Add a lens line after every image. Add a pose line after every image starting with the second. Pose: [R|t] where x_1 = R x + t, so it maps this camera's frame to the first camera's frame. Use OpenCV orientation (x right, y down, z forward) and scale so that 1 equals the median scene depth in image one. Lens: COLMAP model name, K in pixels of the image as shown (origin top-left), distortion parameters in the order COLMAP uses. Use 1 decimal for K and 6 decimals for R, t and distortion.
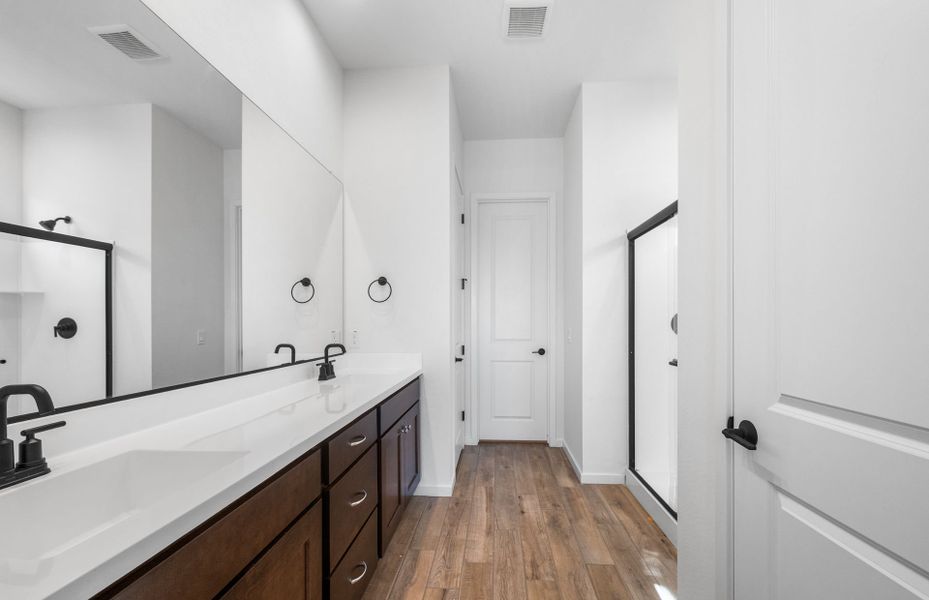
lens RADIAL K [[379.5, 0, 468.8], [0, 379.5, 321.7], [0, 0, 1]] dist [-0.000204, -0.000101]
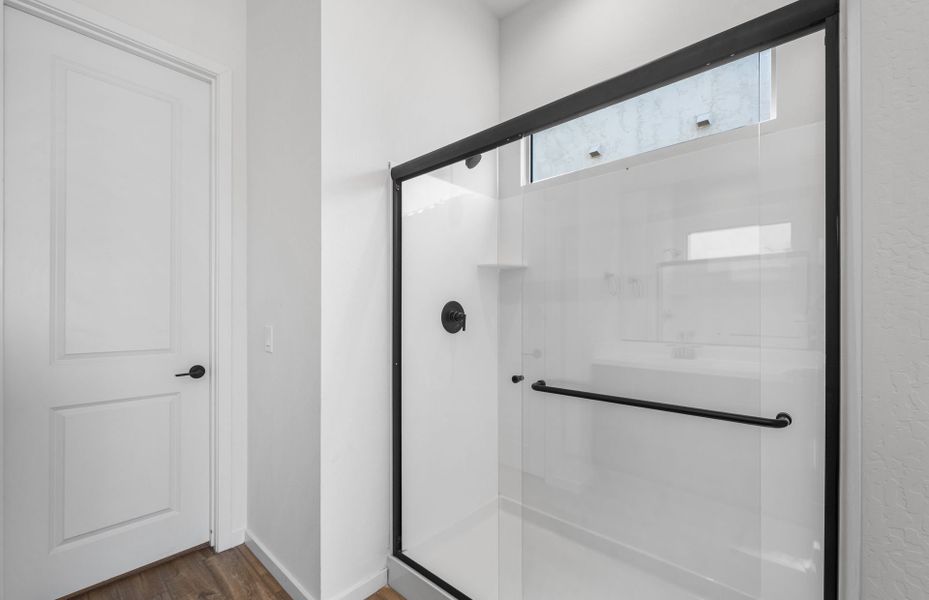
lens RADIAL K [[372.8, 0, 466.3], [0, 372.8, 316.9], [0, 0, 1]] dist [0.001076, -0.000355]
pose [[0.612023, 0.001936, 0.790838, 0.021290], [-0.004347, 0.999990, 0.000916, 0.003822], [-0.790828, -0.003998, 0.612025, 0.571758]]
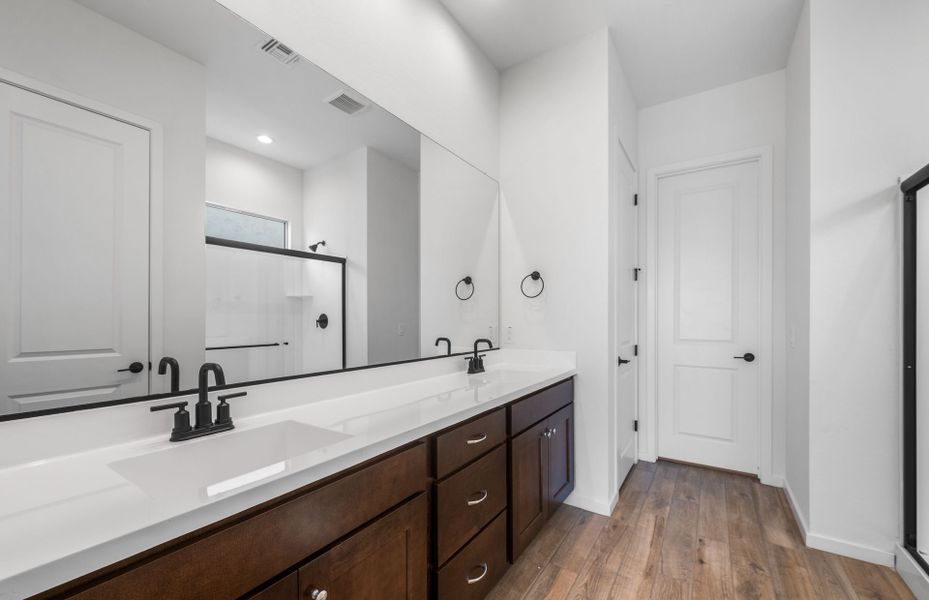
lens RADIAL K [[372.8, 0, 466.3], [0, 372.8, 316.9], [0, 0, 1]] dist [0.001076, -0.000355]
pose [[0.870190, 0.003321, -0.492704, 0.091350], [-0.003306, 0.999994, 0.000902, -0.002037], [0.492704, 0.000843, 0.870196, 0.084968]]
